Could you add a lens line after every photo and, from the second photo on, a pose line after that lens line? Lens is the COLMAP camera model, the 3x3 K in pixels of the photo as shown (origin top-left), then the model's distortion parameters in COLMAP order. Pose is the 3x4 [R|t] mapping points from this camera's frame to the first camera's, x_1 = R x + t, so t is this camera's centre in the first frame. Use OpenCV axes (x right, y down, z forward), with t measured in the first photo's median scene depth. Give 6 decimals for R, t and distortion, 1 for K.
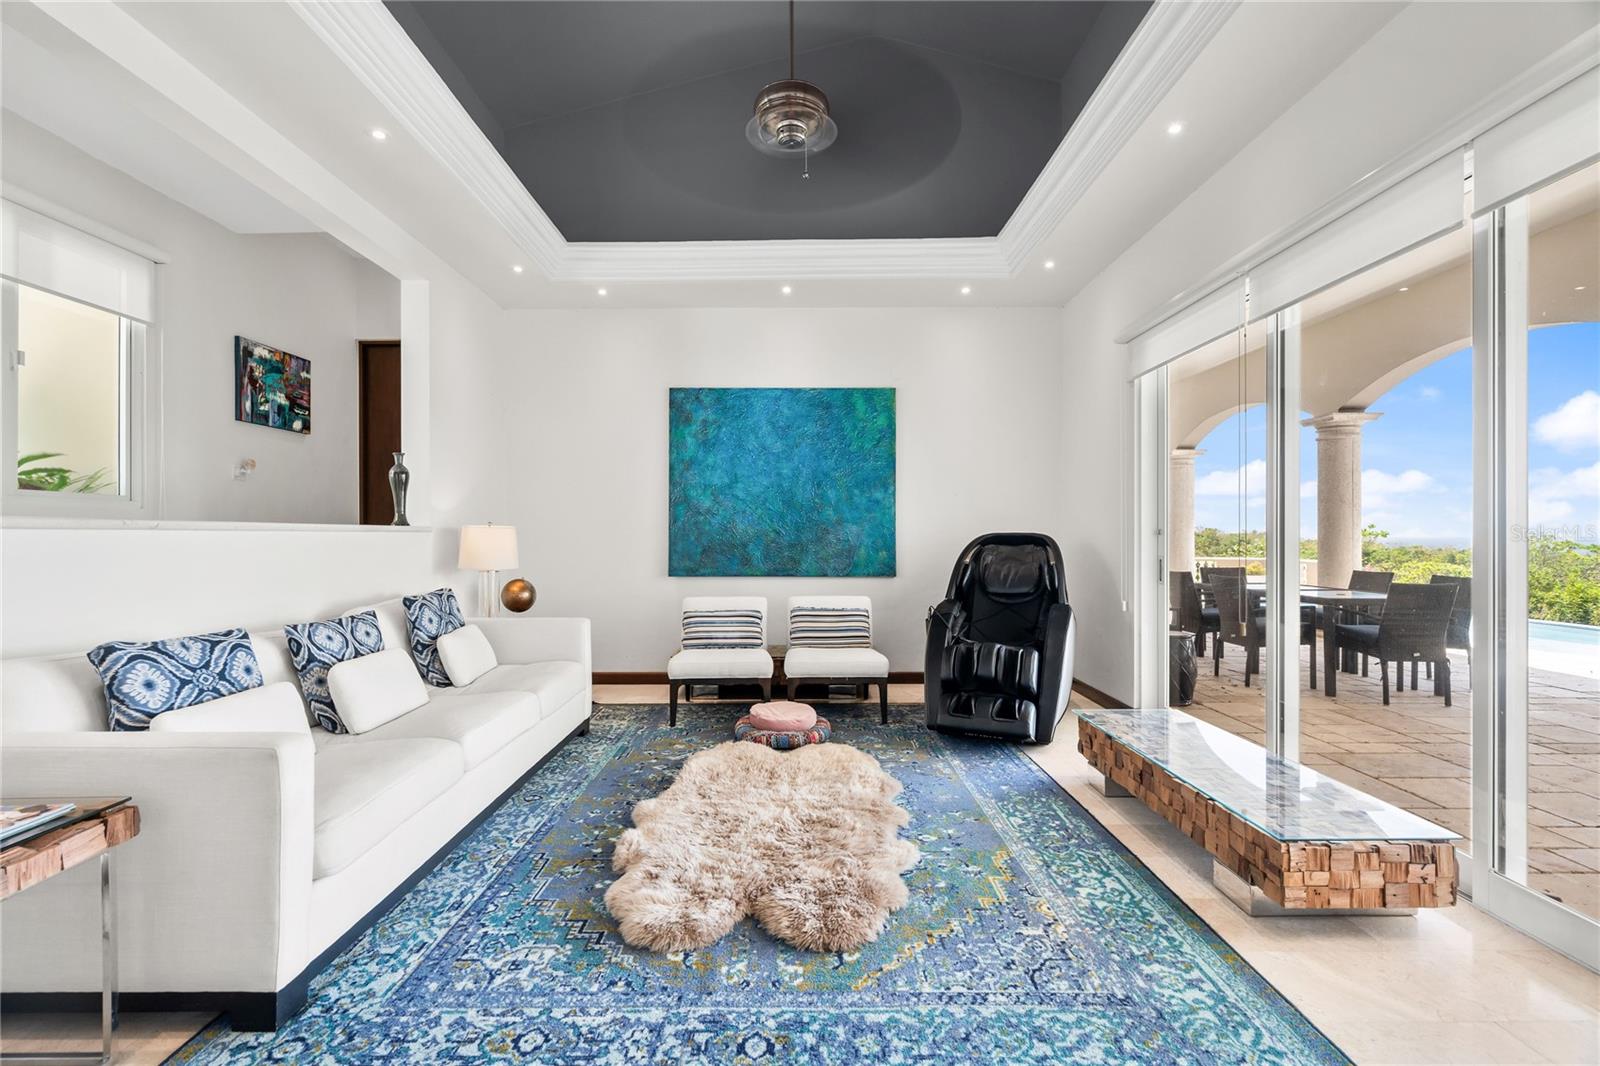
lens RADIAL K [[716.9, 0, 793.5], [0, 716.9, 533.2], [0, 0, 1]] dist [-0.003587, 0.001305]
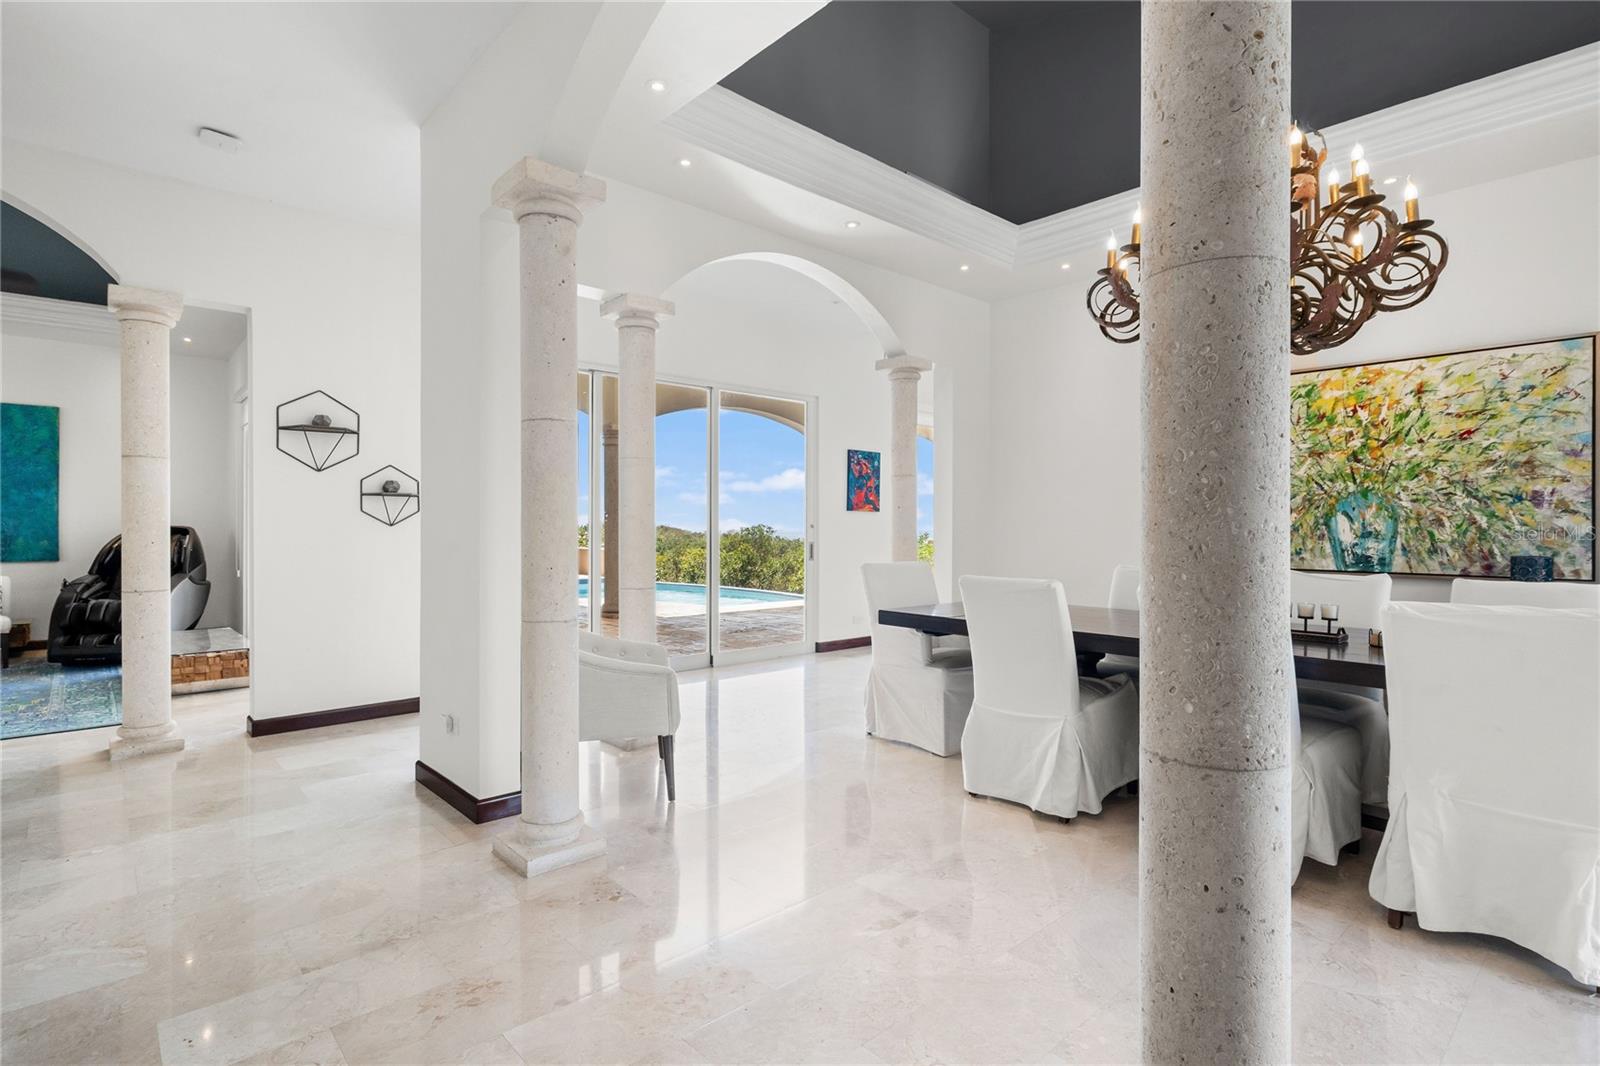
lens RADIAL K [[783.3, 0, 800.0], [0, 783.3, 533.0], [0, 0, 1]] dist [-0.002085, -0.000118]
pose [[0.736404, -0.001790, 0.676540, 0.236851], [-0.004185, 0.999965, 0.007201, -0.003140], [-0.676529, -0.008134, 0.736371, -1.175869]]
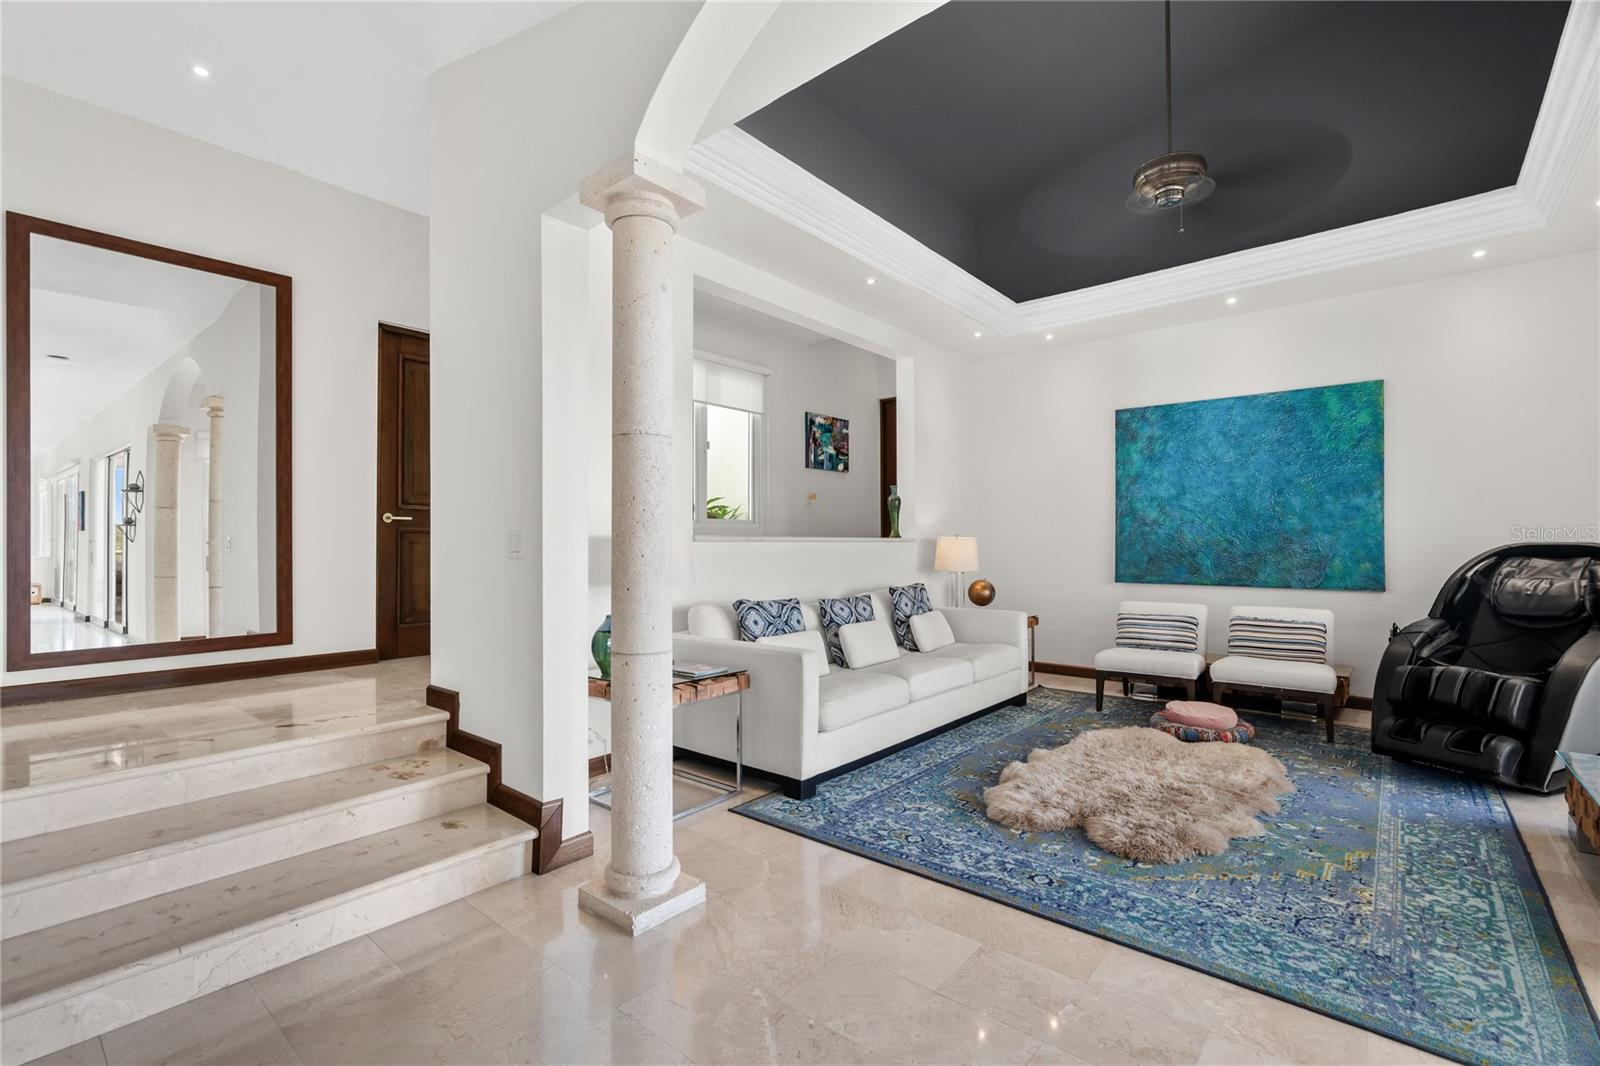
lens RADIAL K [[716.9, 0, 793.5], [0, 716.9, 533.2], [0, 0, 1]] dist [-0.003587, 0.001305]
pose [[0.763836, -0.008743, -0.645351, 0.214932], [0.001168, 0.999925, -0.012164, -0.002702], [0.645409, 0.008537, 0.763790, -0.208029]]
